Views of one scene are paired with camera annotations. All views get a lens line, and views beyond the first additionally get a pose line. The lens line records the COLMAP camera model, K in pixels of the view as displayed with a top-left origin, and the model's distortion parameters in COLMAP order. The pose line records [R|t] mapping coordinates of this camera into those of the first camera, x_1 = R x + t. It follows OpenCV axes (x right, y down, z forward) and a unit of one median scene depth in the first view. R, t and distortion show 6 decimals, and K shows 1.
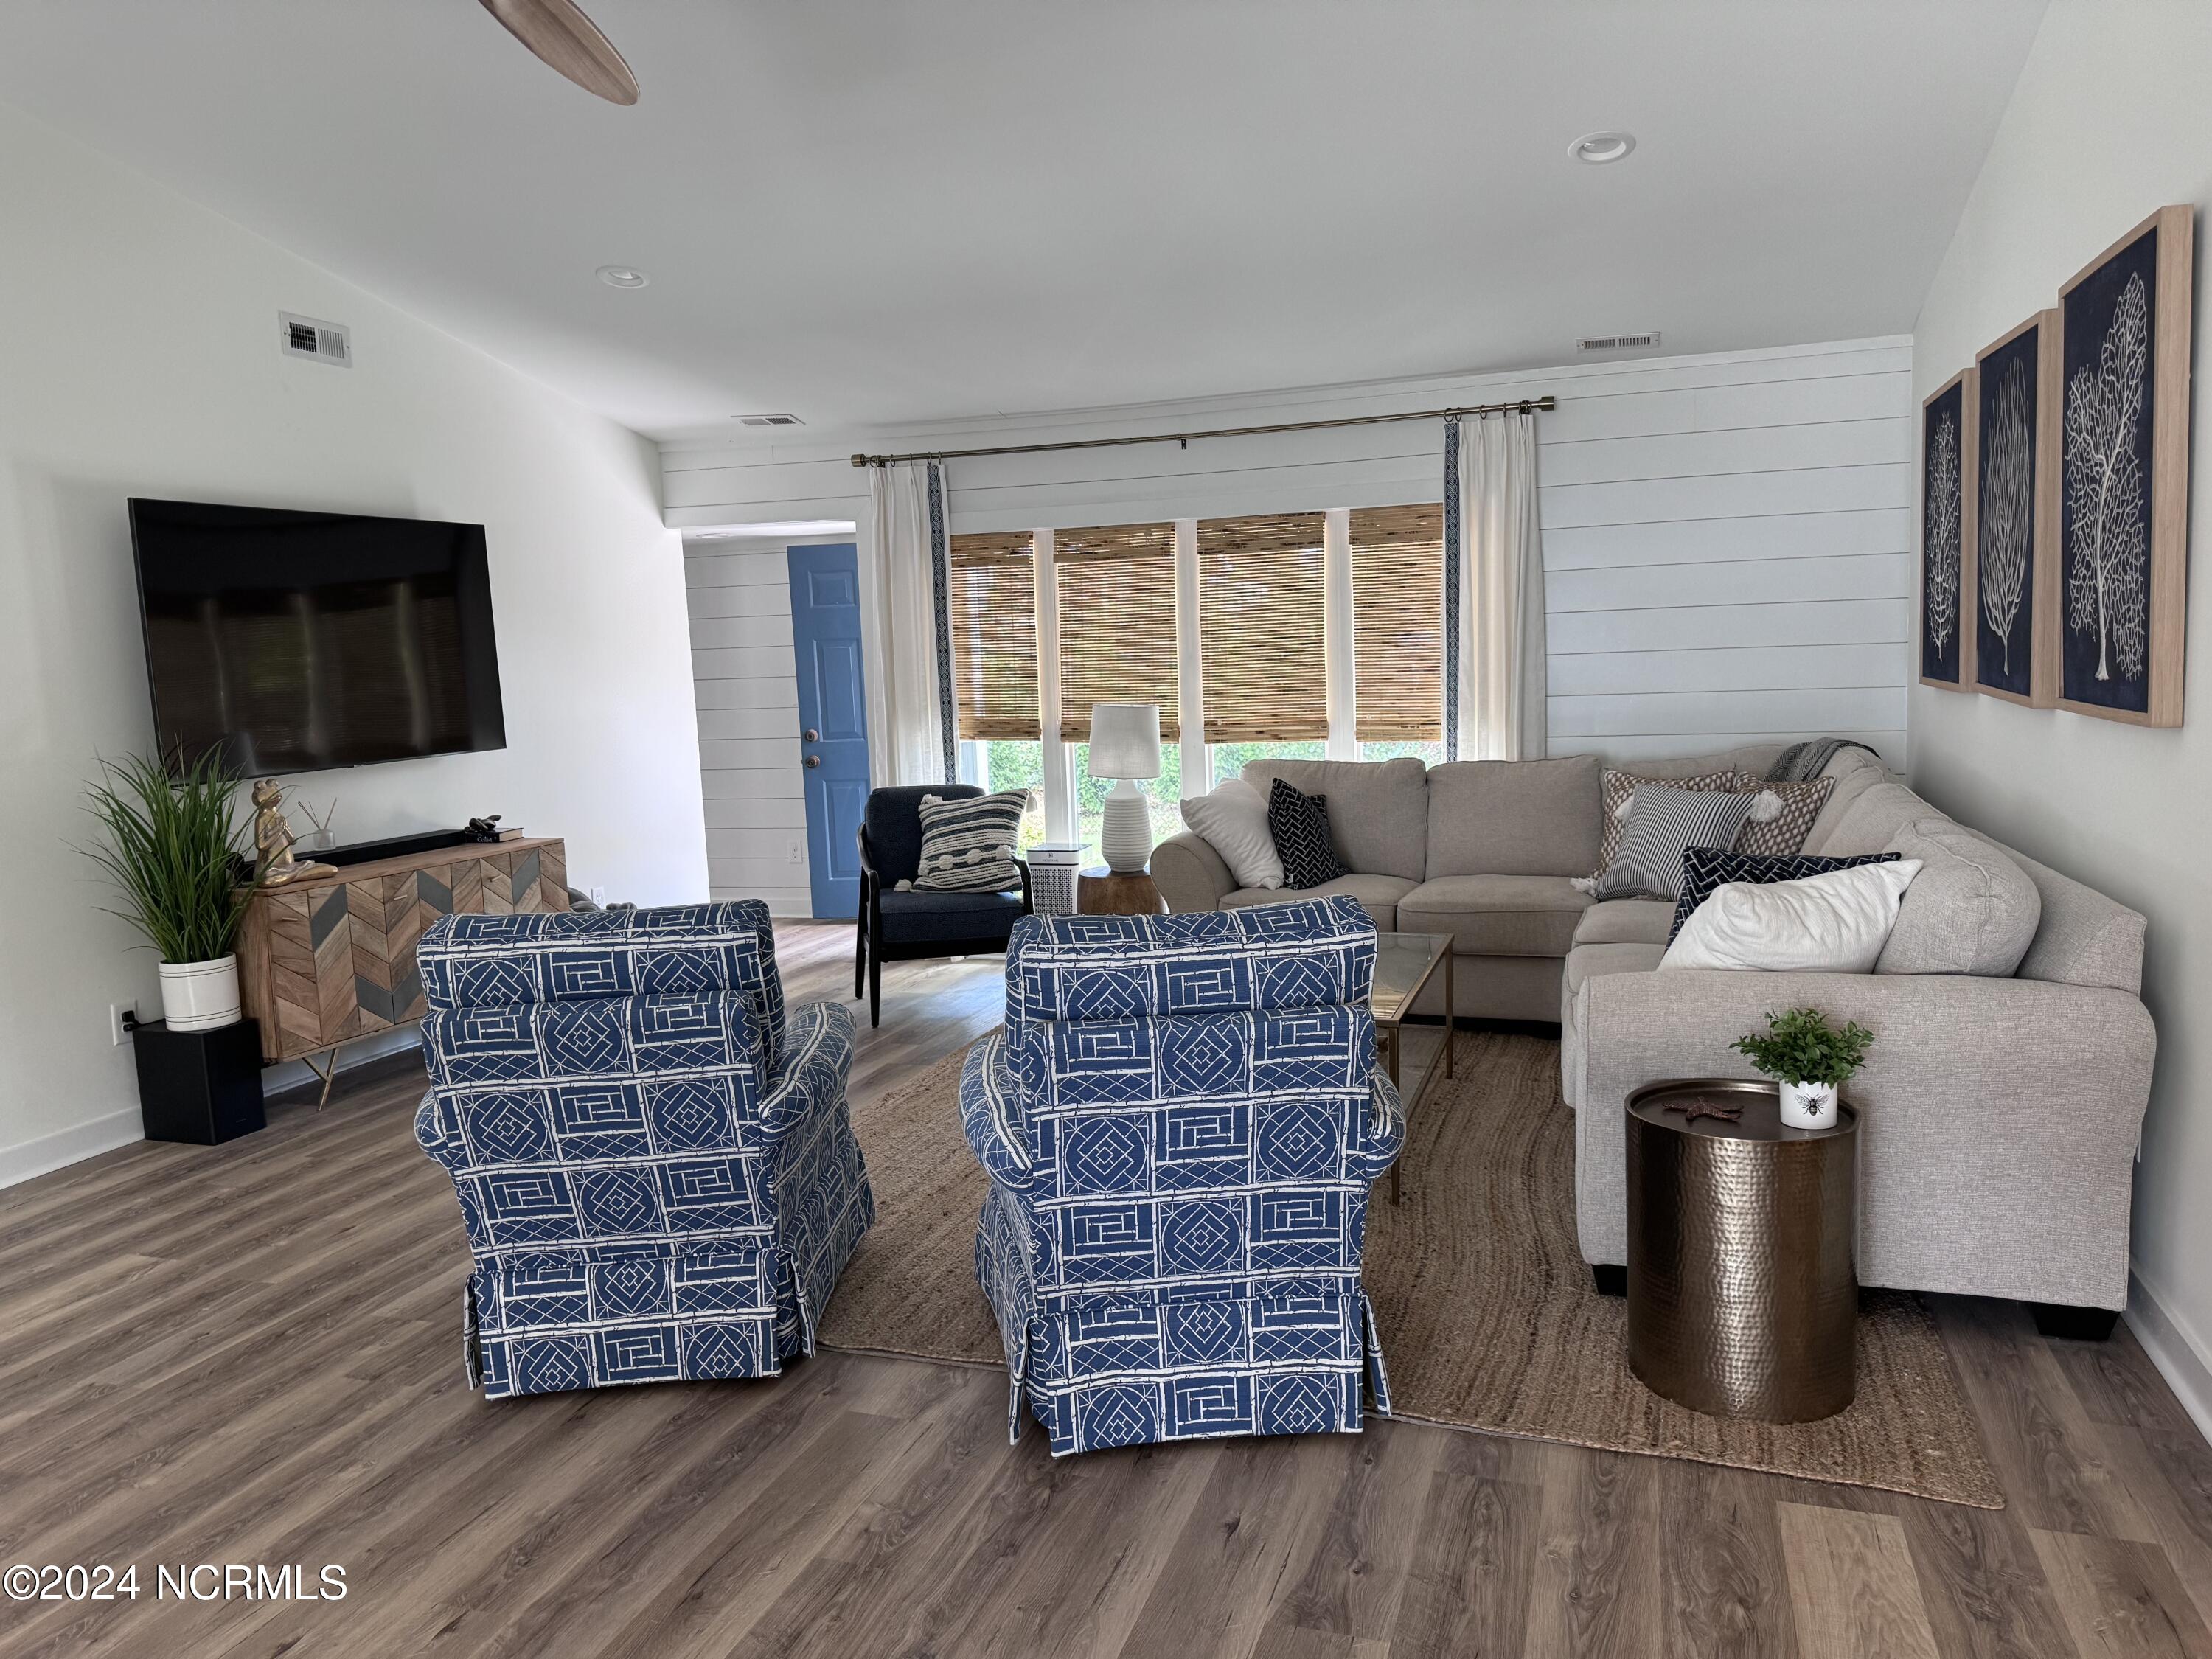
lens RADIAL K [[1536.1, 0, 1106.0], [0, 1536.1, 829.5], [0, 0, 1]] dist [0.089016, -0.166787]
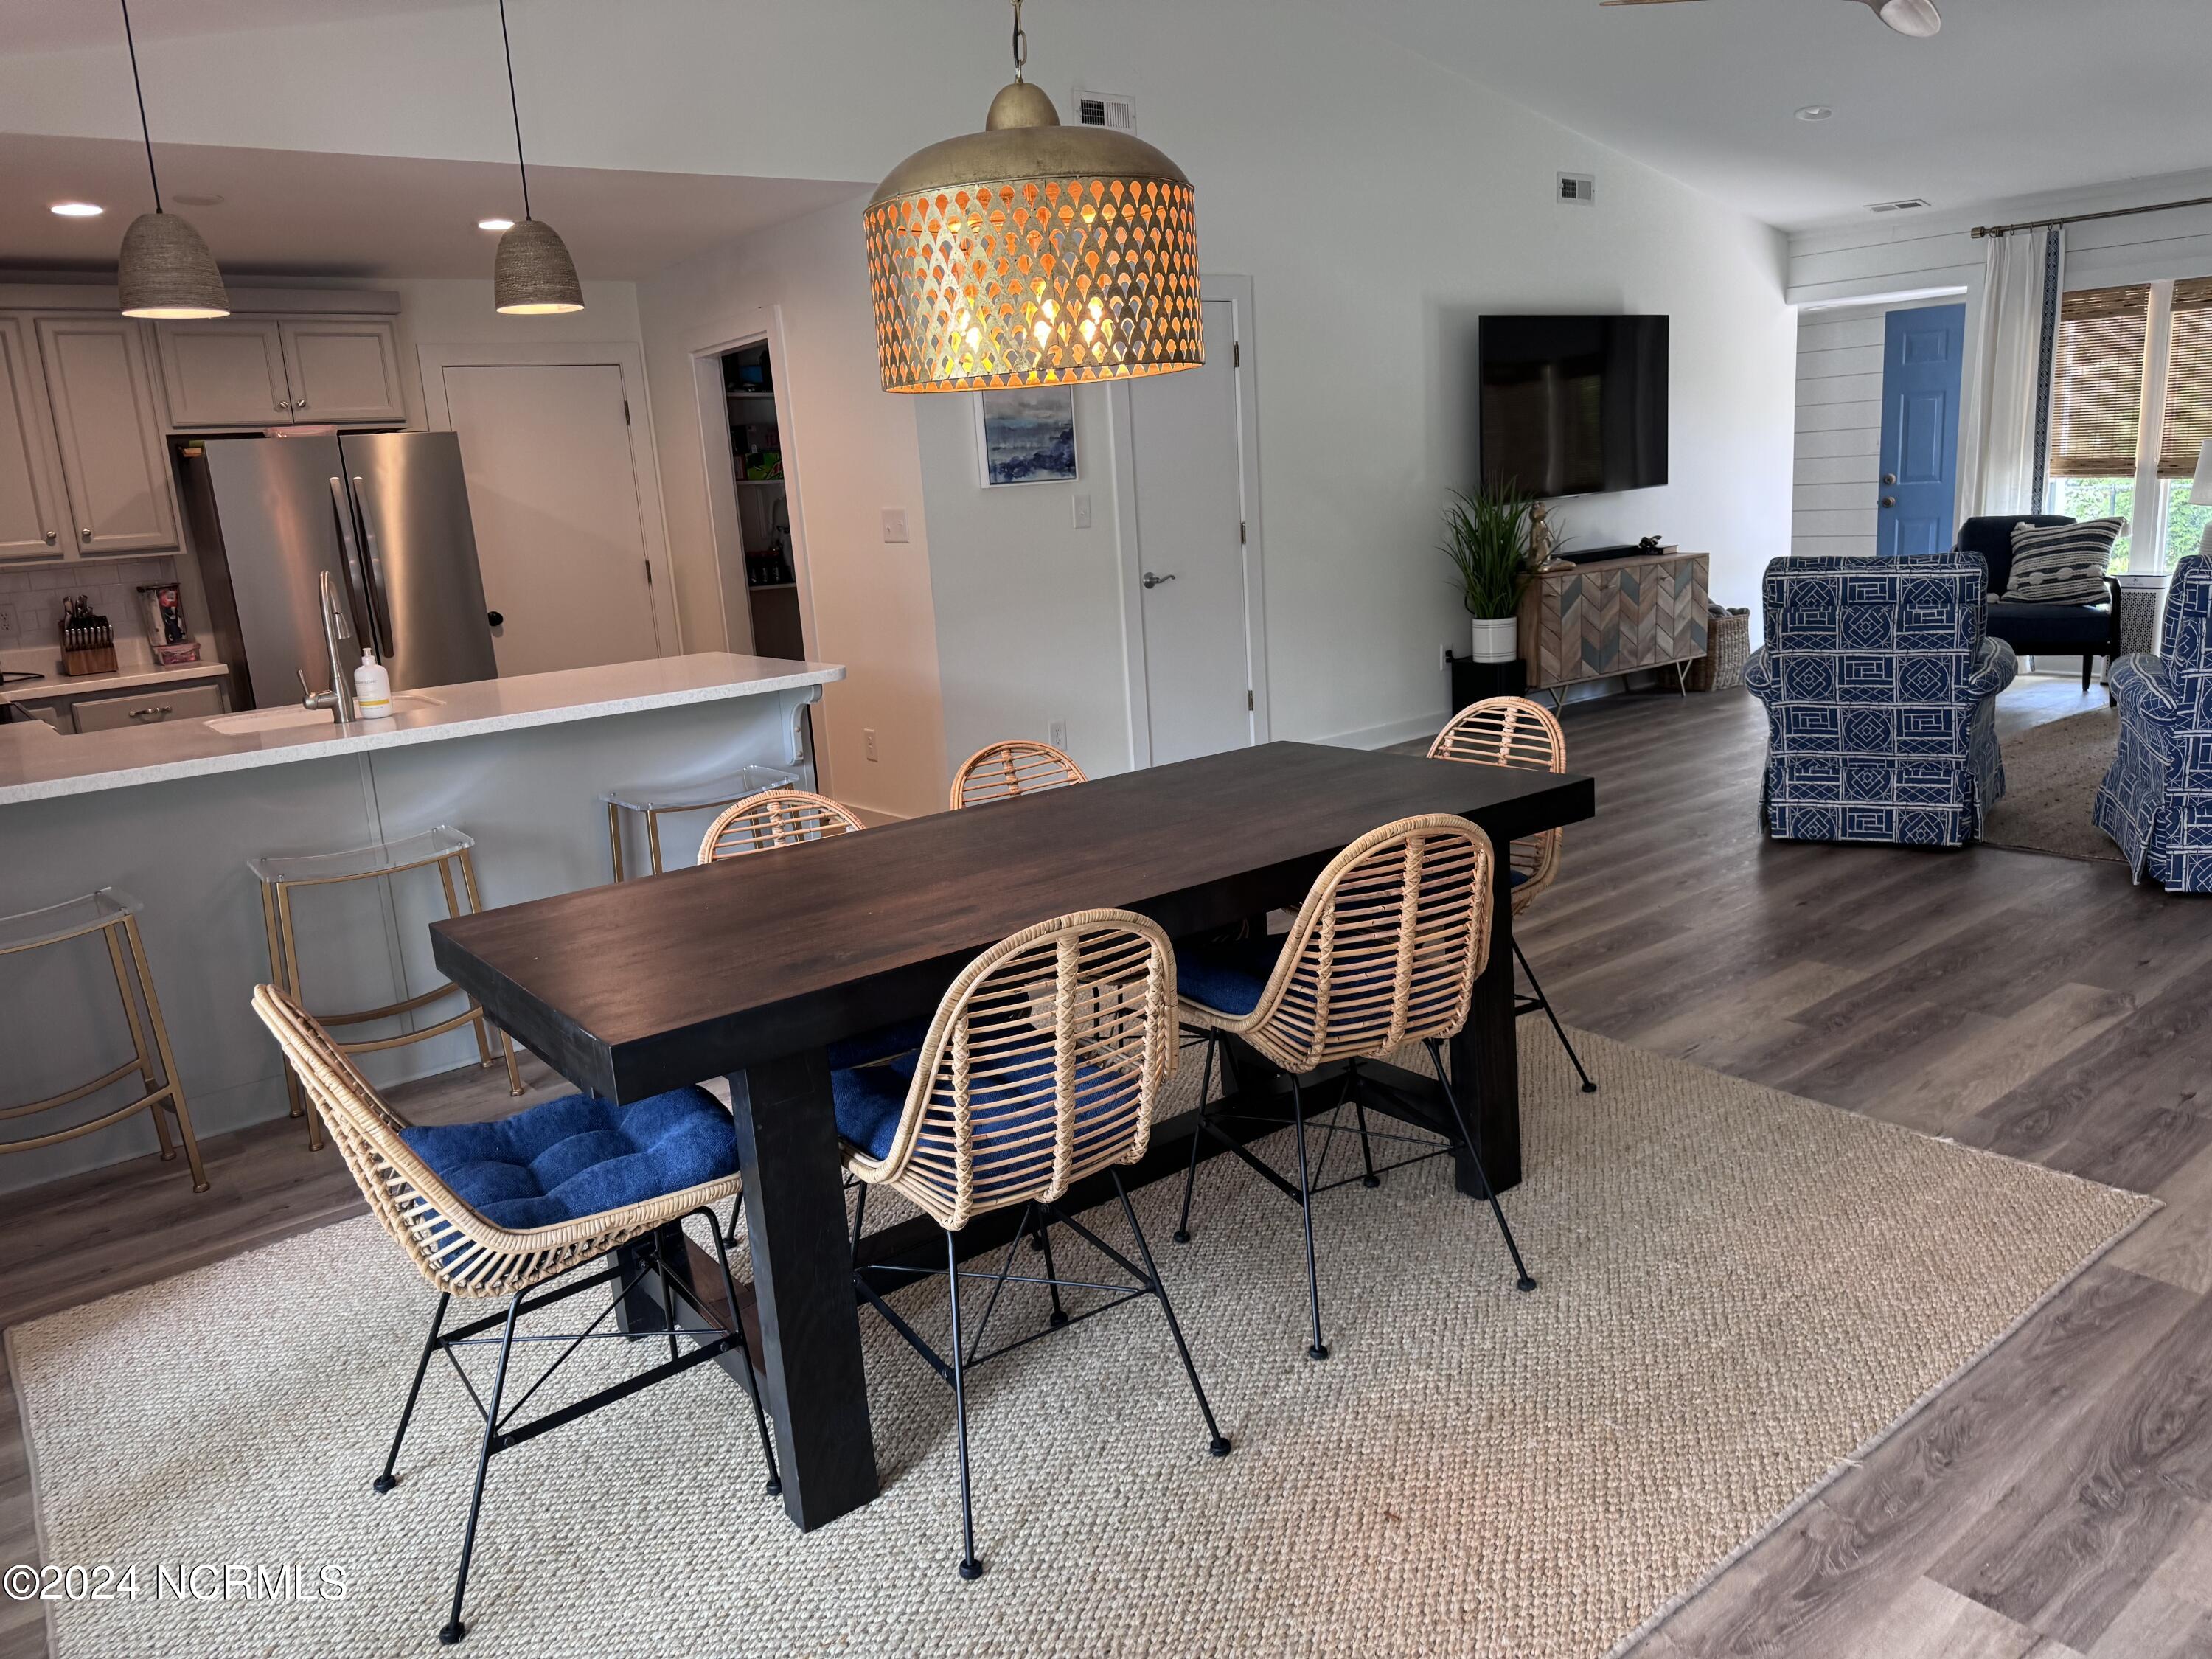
lens RADIAL K [[1550.1, 0, 1097.9], [0, 1550.1, 814.5], [0, 0, 1]] dist [-0.001815, -0.006210]
pose [[0.834297, 0.103302, -0.541551, -0.044027], [-0.030988, 0.989522, 0.141015, 0.057830], [0.550444, -0.100867, 0.828757, -0.427111]]
